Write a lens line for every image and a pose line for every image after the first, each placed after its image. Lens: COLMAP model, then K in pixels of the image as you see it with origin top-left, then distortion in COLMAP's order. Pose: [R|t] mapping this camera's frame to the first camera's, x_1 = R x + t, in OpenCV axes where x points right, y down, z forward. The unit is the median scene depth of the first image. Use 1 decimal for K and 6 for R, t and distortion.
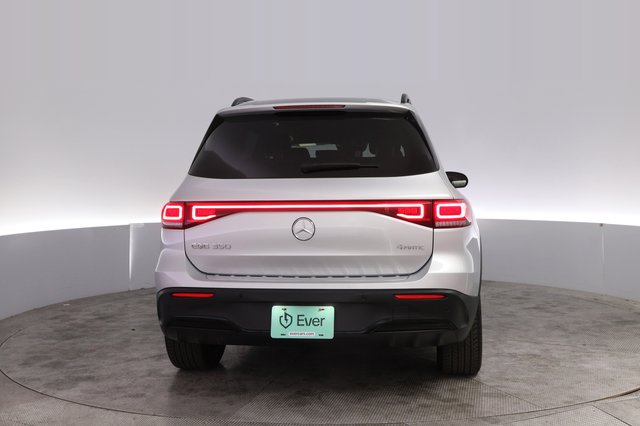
lens RADIAL K [[548.8, 0, 318.8], [0, 548.8, 214.4], [0, 0, 1]] dist [-0.043861, 0.030730]
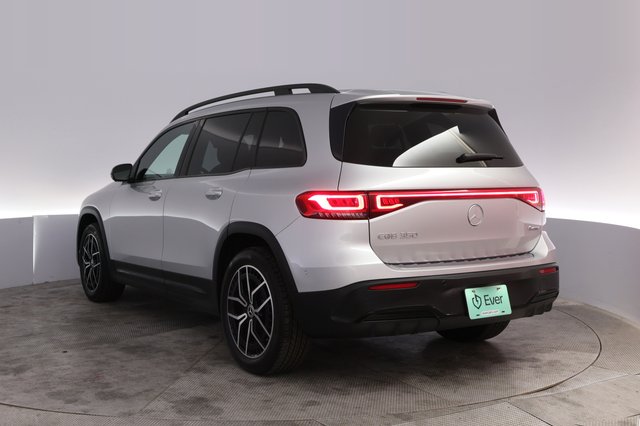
lens RADIAL K [[548.8, 0, 323.4], [0, 548.8, 210.4], [0, 0, 1]] dist [-0.043861, 0.030730]
pose [[0.901837, -0.026584, 0.431257, -0.734915], [0.026575, 0.999629, 0.006048, 0.003401], [-0.431258, 0.006006, 0.902209, 0.167451]]
